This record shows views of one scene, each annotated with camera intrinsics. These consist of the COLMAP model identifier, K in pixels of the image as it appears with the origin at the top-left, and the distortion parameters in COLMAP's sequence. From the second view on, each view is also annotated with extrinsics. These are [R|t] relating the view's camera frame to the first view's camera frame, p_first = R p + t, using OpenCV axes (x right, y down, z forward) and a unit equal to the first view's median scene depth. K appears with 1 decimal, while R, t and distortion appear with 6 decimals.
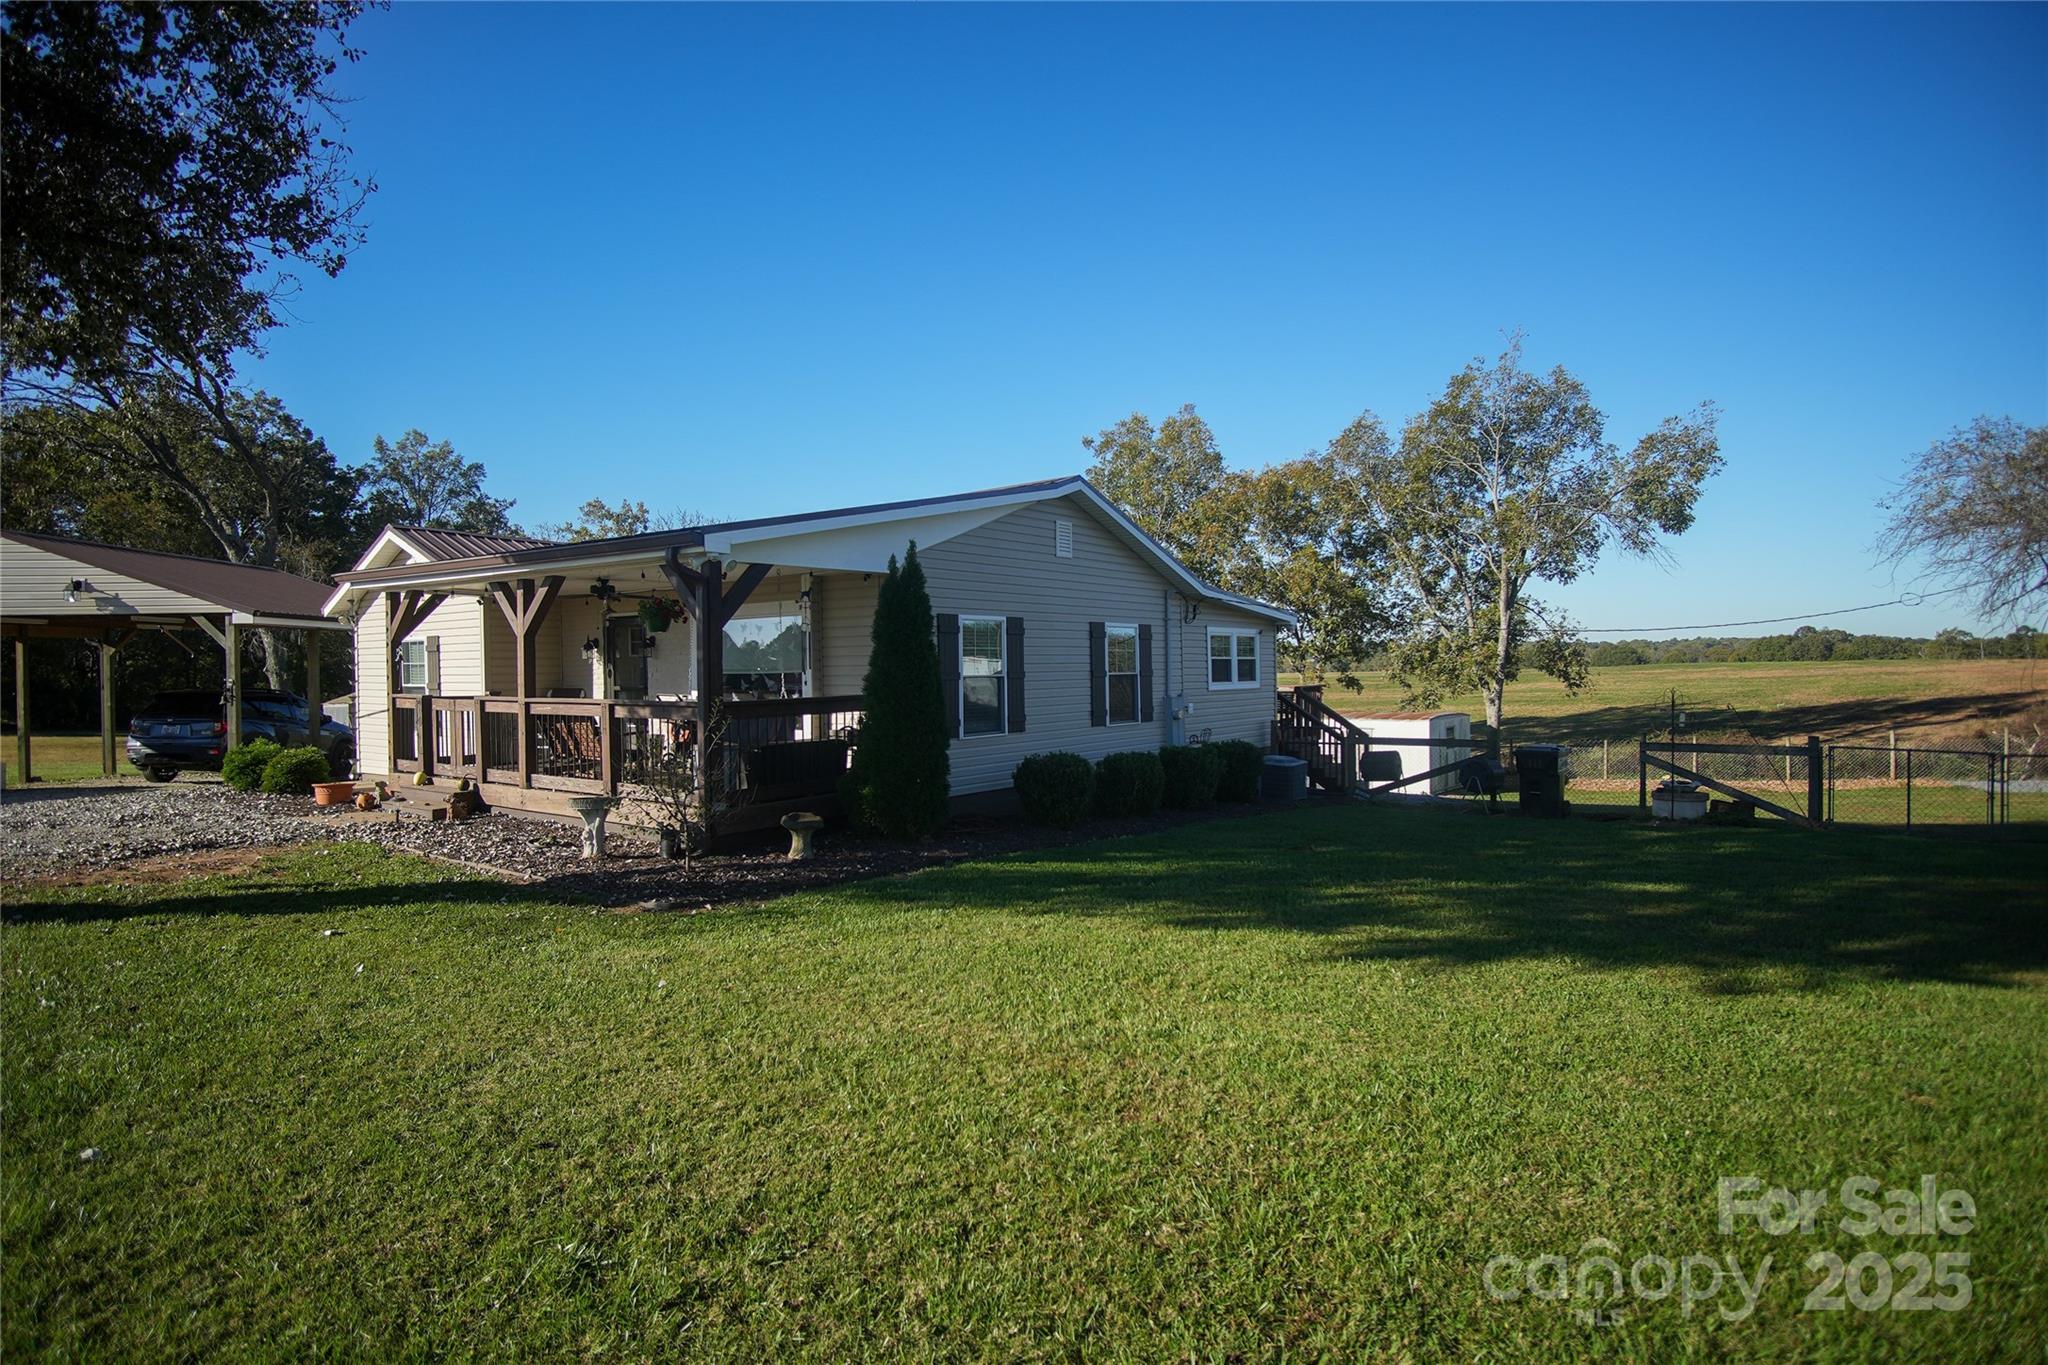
lens RADIAL K [[1084.4, 0, 1022.3], [0, 1084.4, 670.5], [0, 0, 1]] dist [-0.030830, 0.008005]
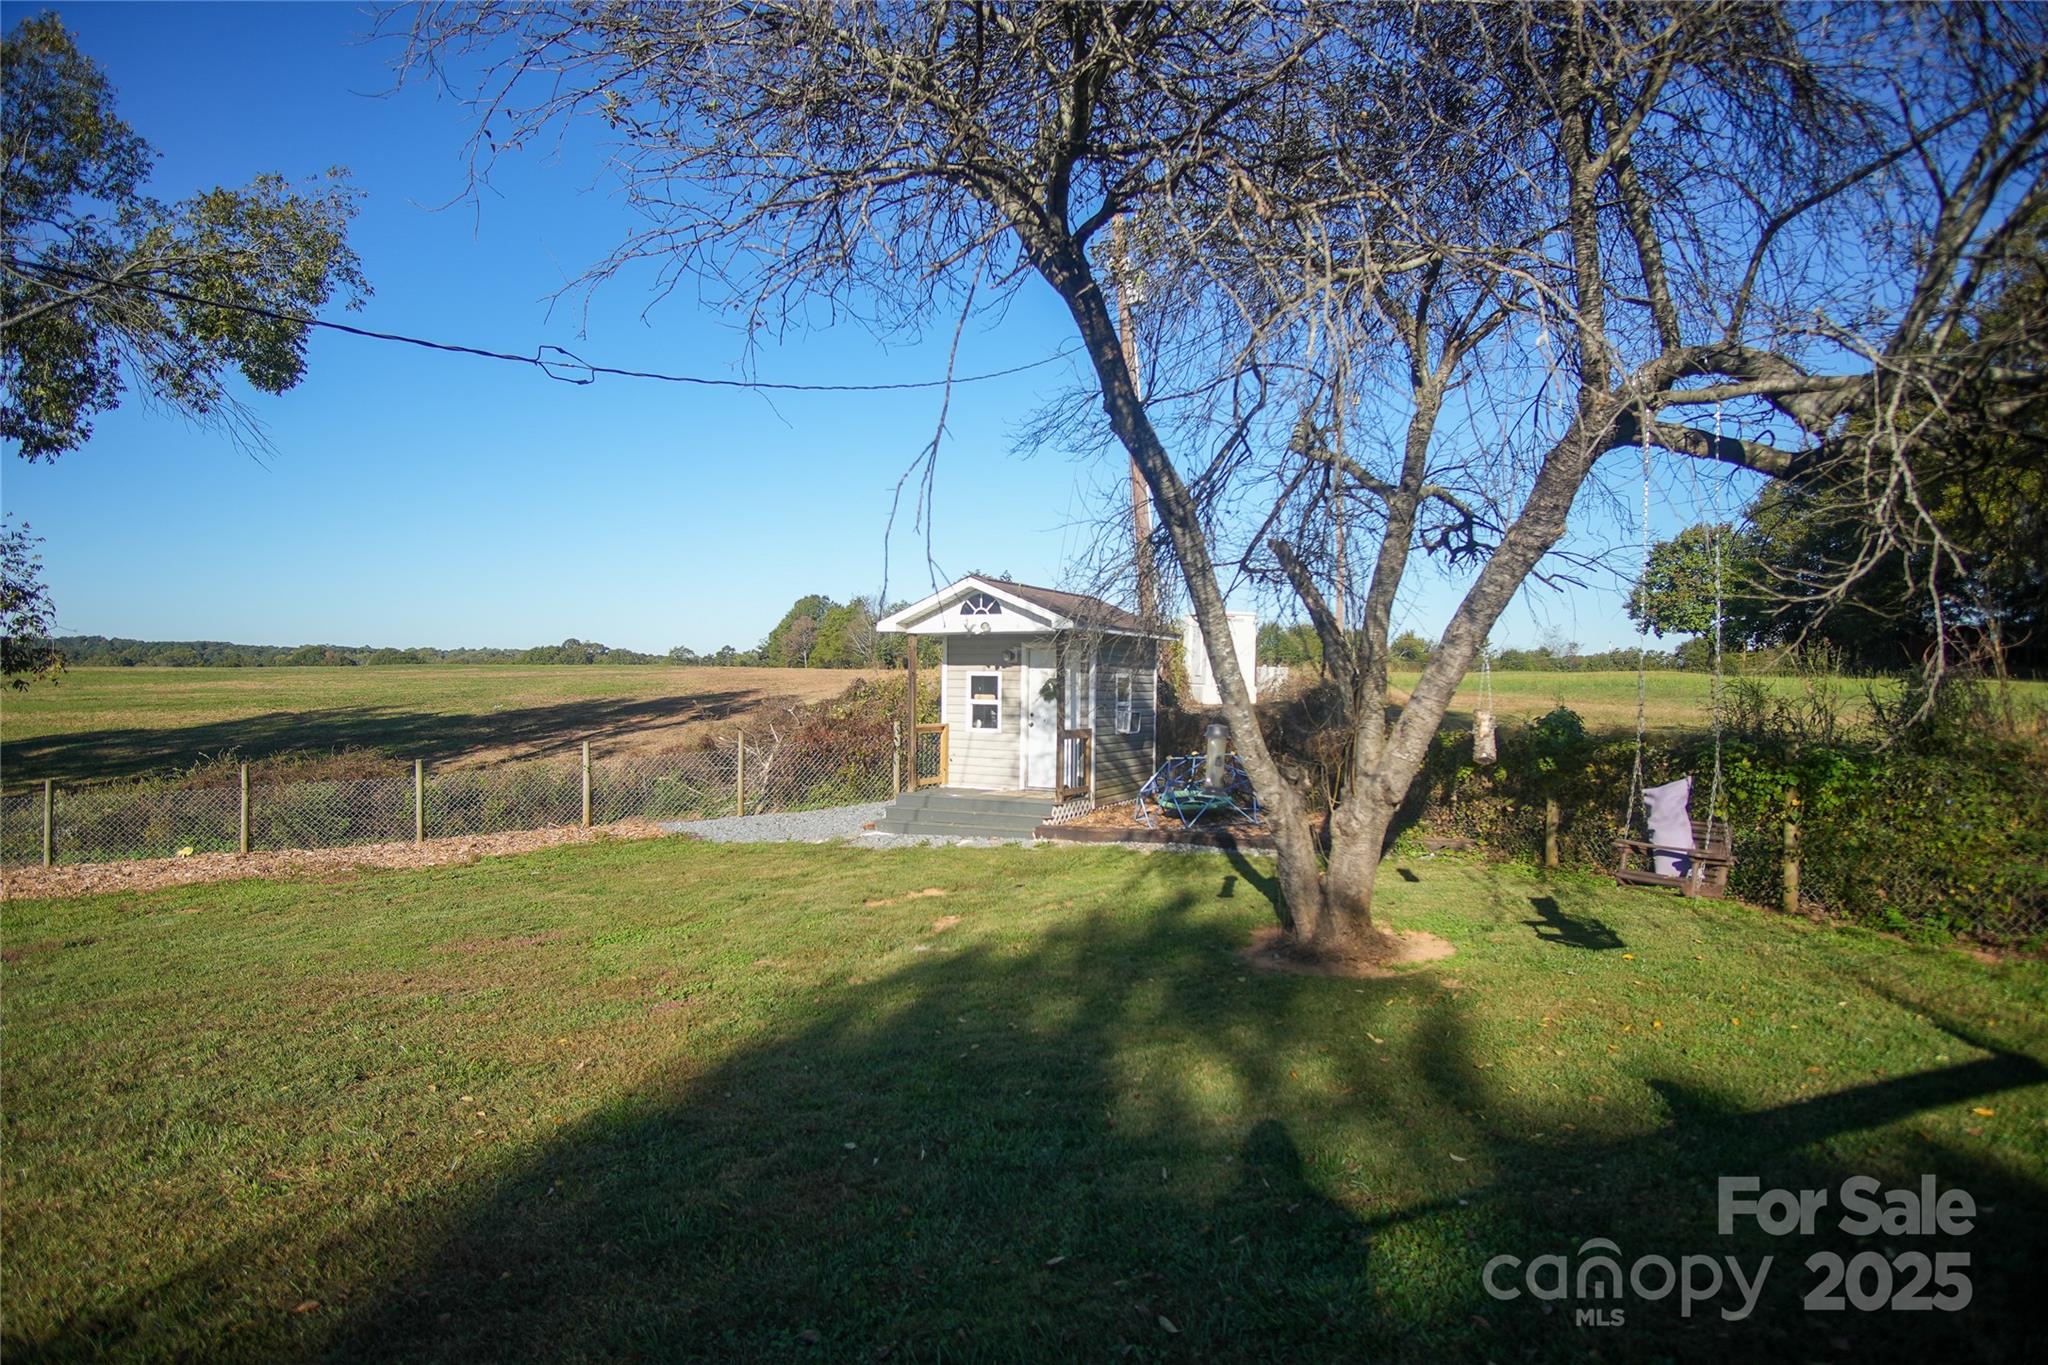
lens RADIAL K [[1084.4, 0, 1025.4], [0, 1084.4, 679.4], [0, 0, 1]] dist [-0.030830, 0.008005]
pose [[0.516830, 0.016176, 0.855935, 0.330339], [-0.016603, 0.999823, -0.008869, 0.017829], [-0.855927, -0.009627, 0.517007, 0.372954]]
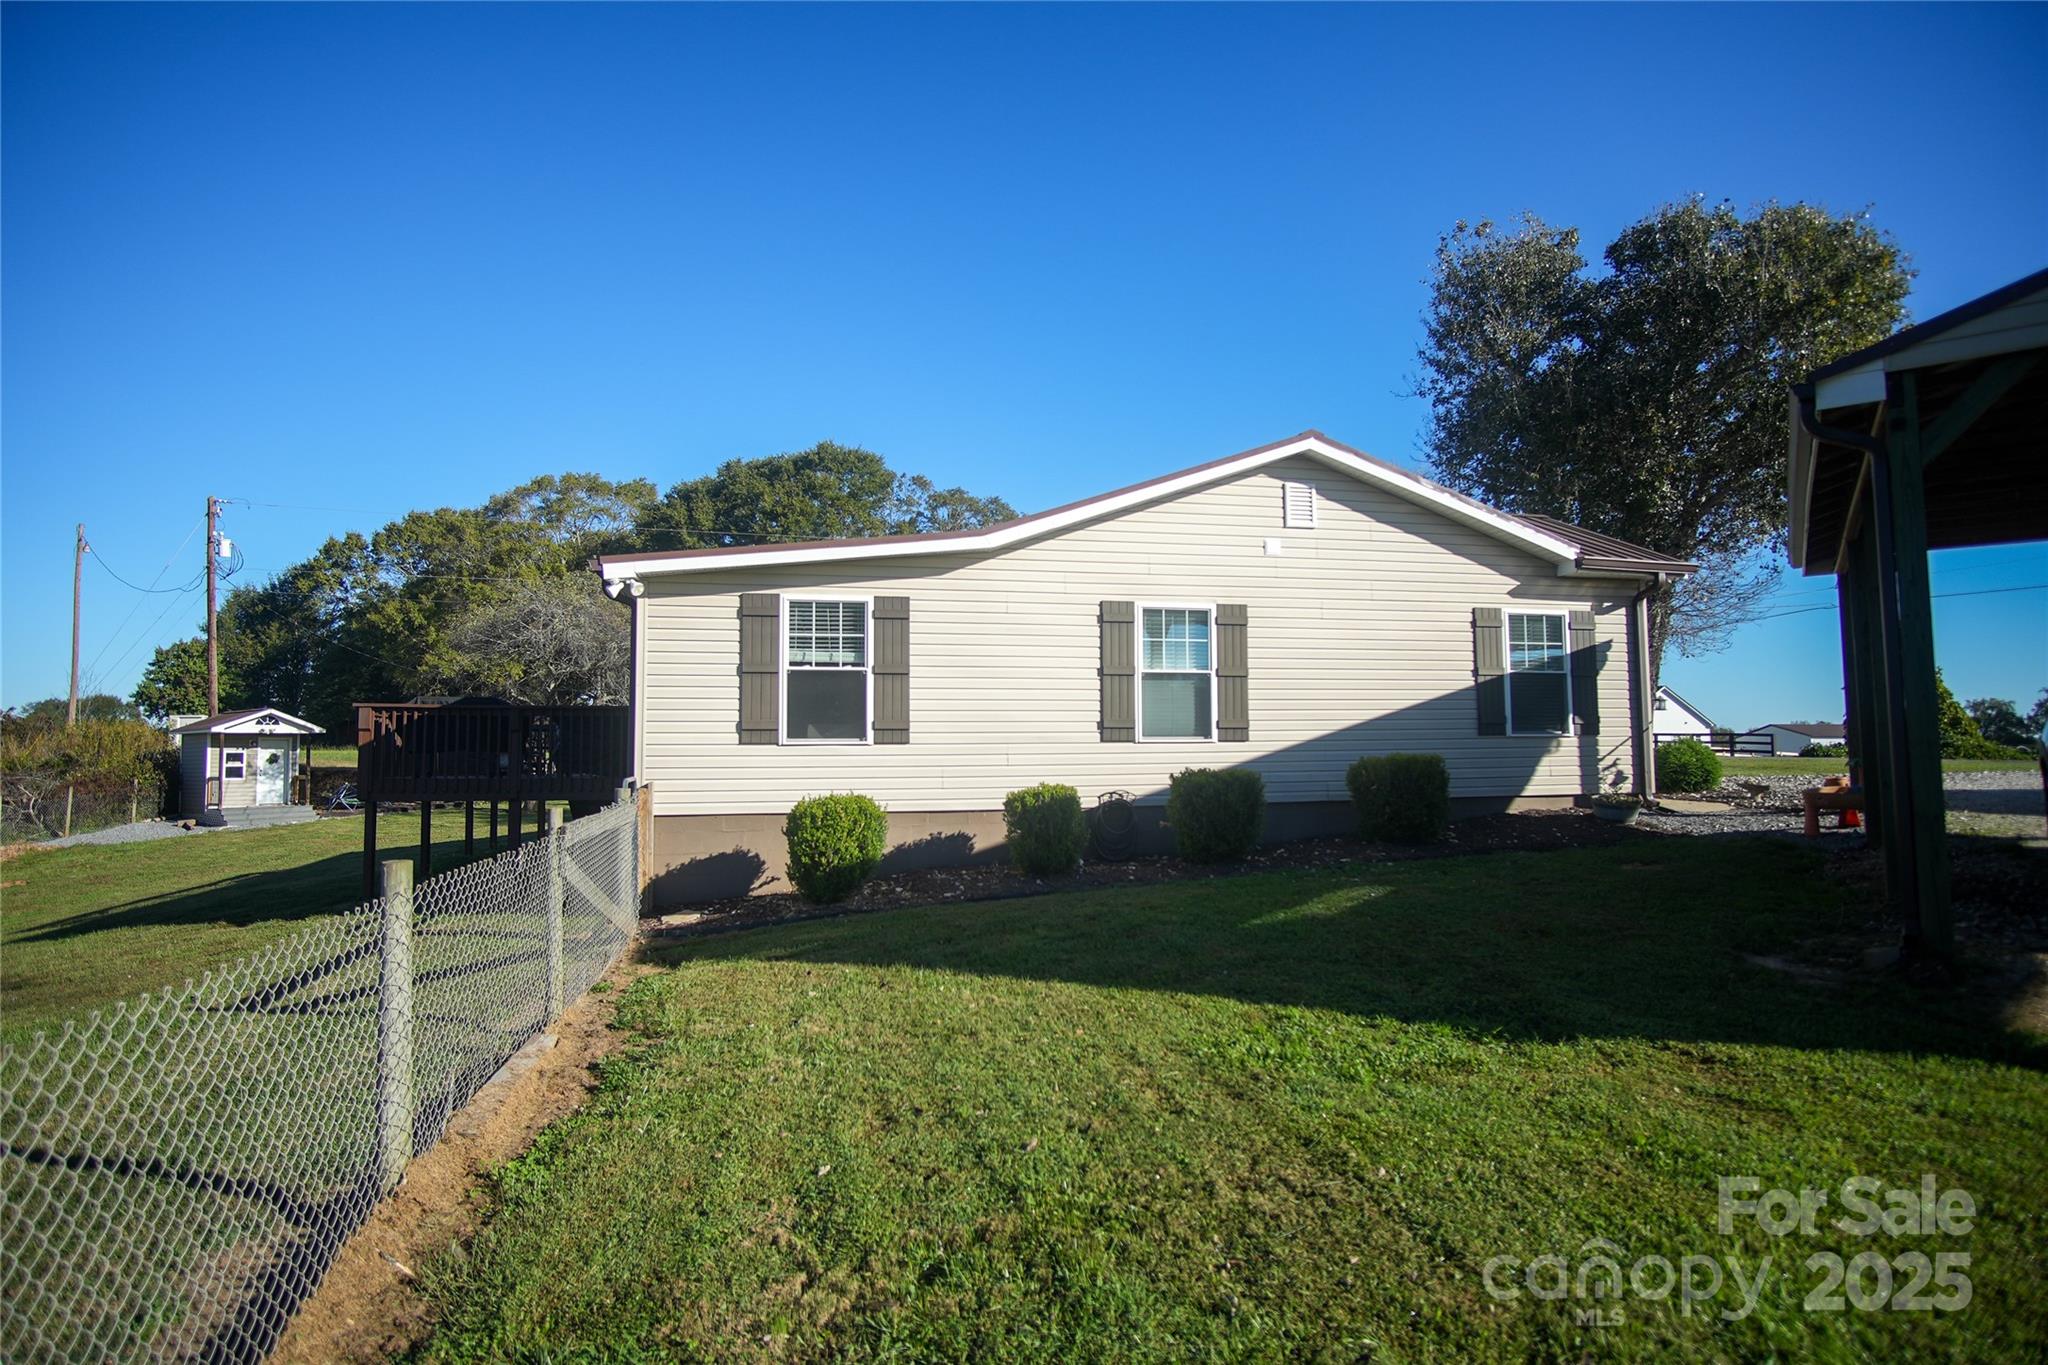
lens RADIAL K [[1084.4, 0, 1012.8], [0, 1084.4, 678.7], [0, 0, 1]] dist [-0.030830, 0.008005]
pose [[-0.759827, 0.064326, 0.646935, -0.347723], [0.020030, 0.996937, -0.075602, 0.031118], [-0.649817, -0.044486, -0.758788, 0.848573]]
